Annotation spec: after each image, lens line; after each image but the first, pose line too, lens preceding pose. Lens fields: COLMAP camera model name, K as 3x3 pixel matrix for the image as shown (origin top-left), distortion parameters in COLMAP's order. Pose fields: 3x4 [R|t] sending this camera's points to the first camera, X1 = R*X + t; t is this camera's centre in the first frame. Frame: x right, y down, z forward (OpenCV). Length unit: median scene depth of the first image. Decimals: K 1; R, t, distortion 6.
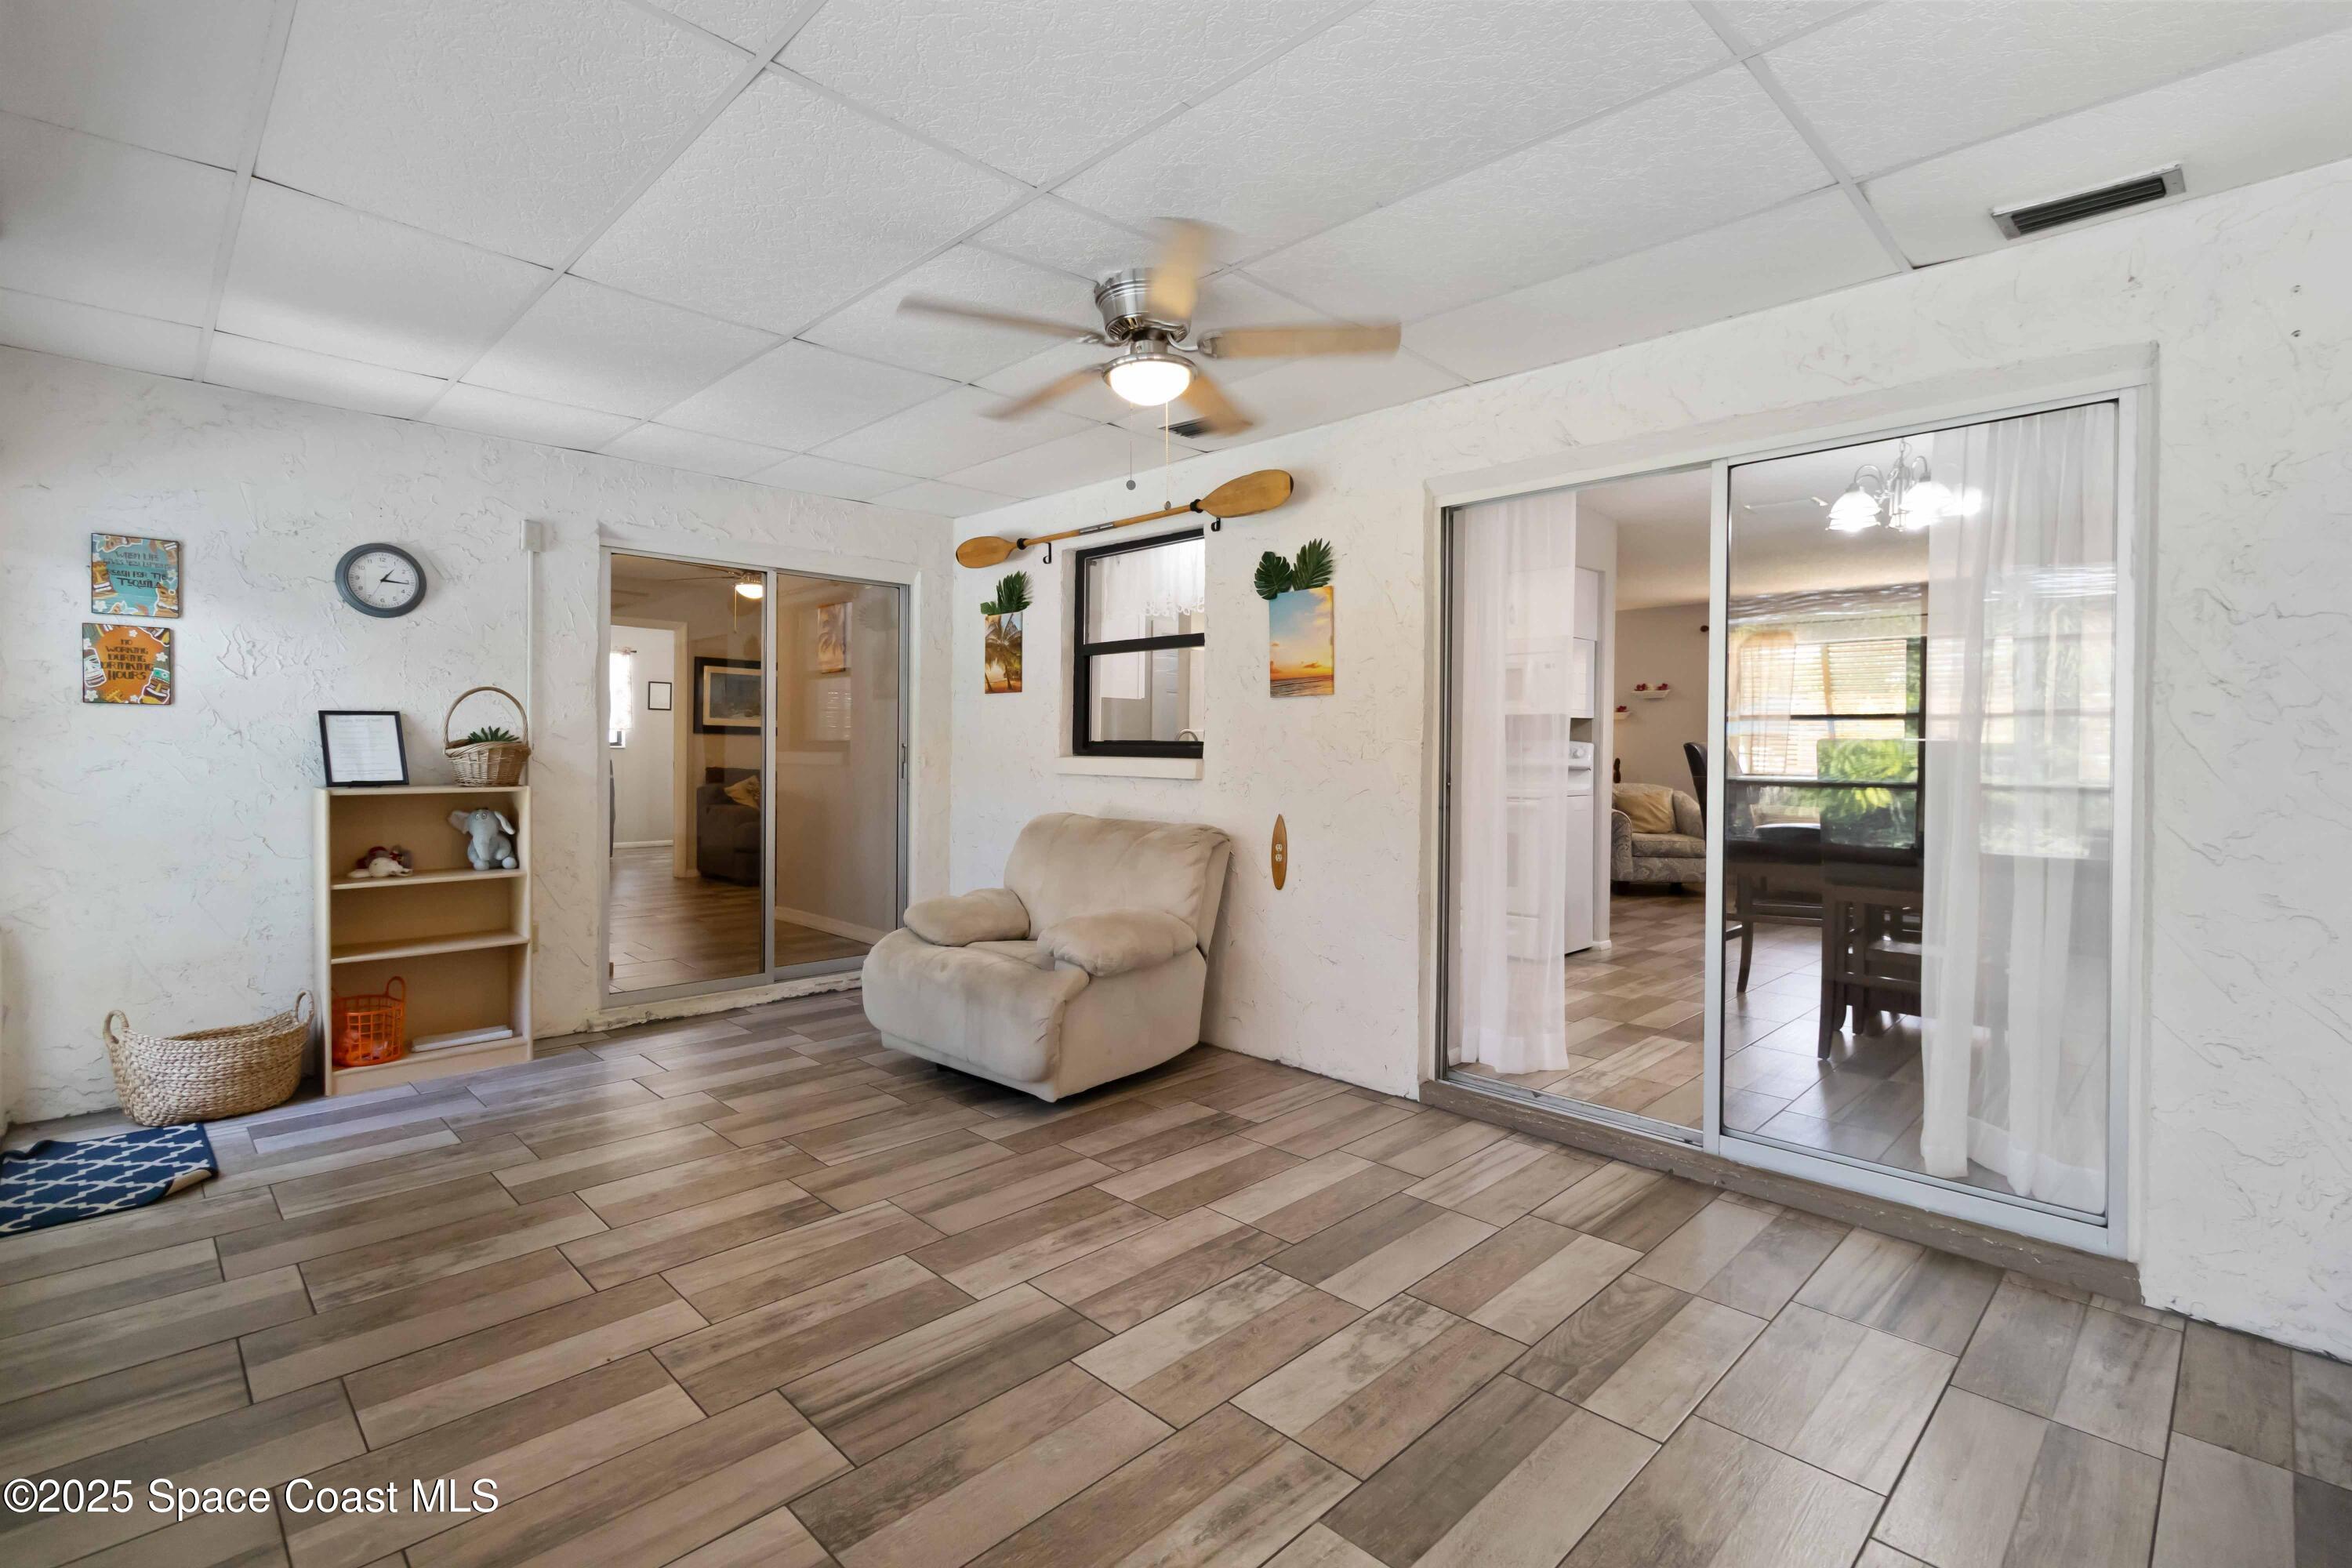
lens RADIAL K [[1092.5, 0, 1174.9], [0, 1092.5, 760.6], [0, 0, 1]] dist [0.001467, 0.000657]
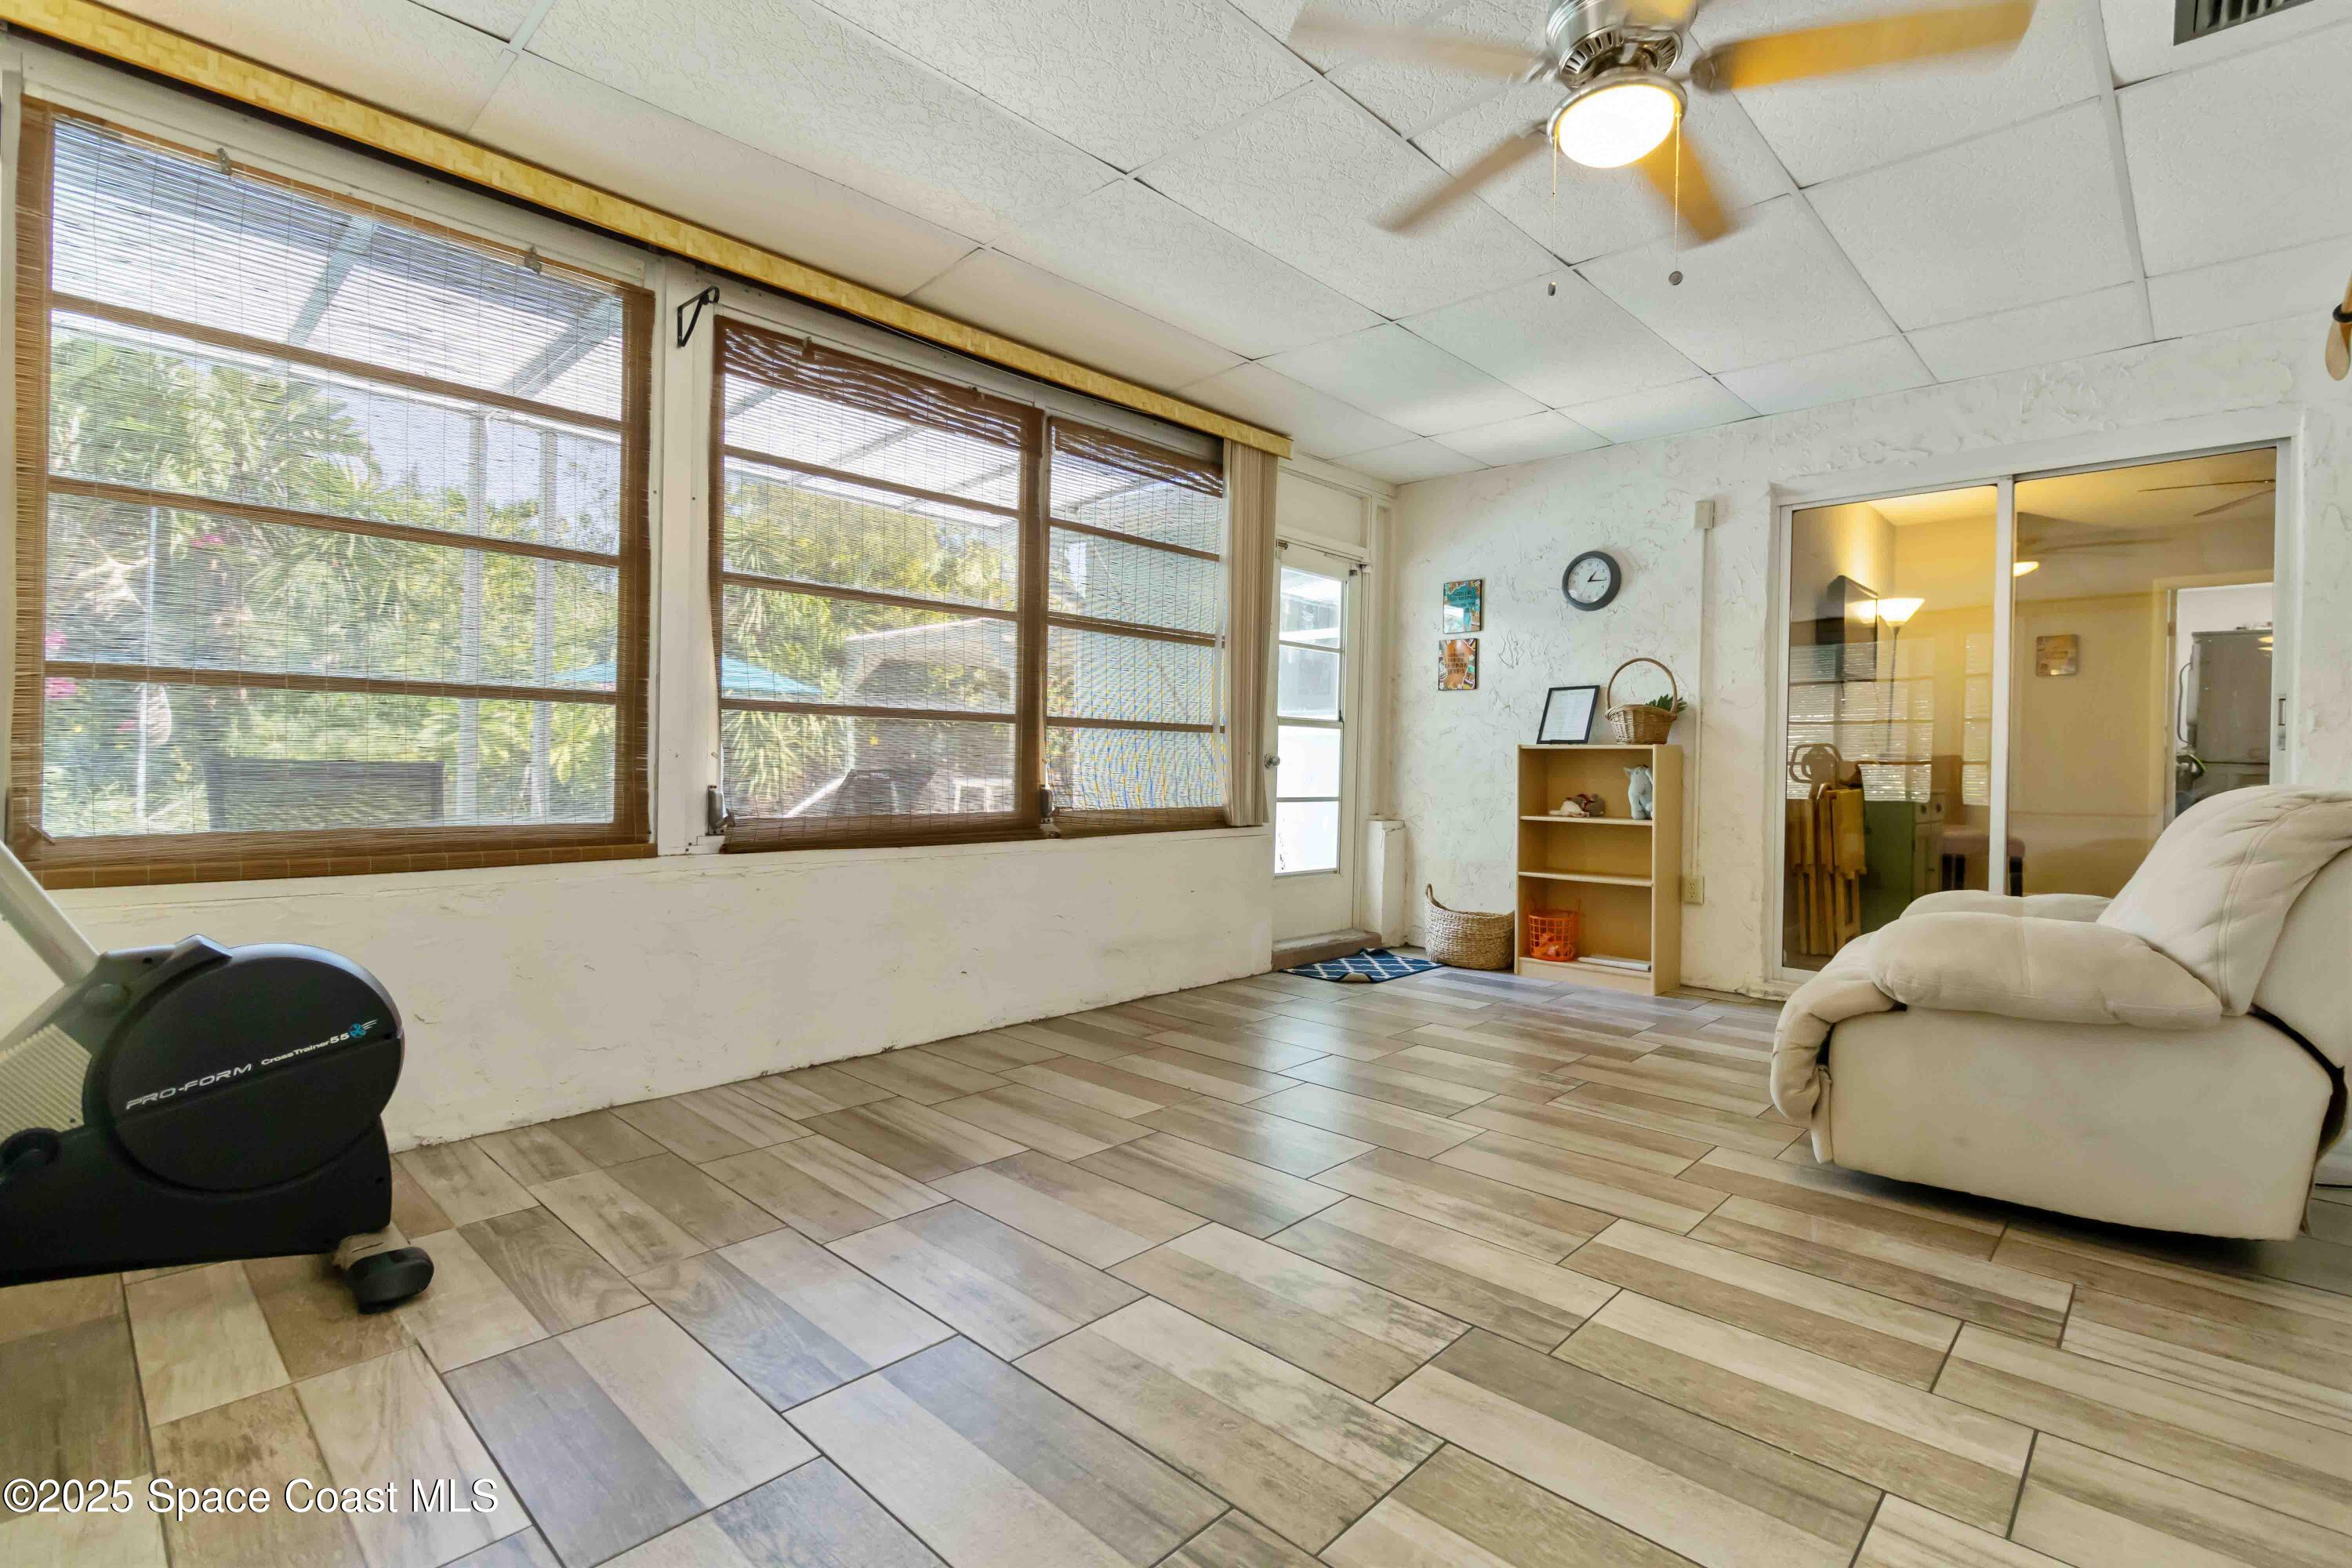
lens RADIAL K [[1092.5, 0, 1174.9], [0, 1092.5, 760.6], [0, 0, 1]] dist [0.001467, 0.000657]
pose [[0.021493, -0.012289, -0.999693, 0.601538], [-0.030944, 0.999437, -0.012951, 0.083666], [0.999290, 0.031213, 0.021101, 0.597615]]
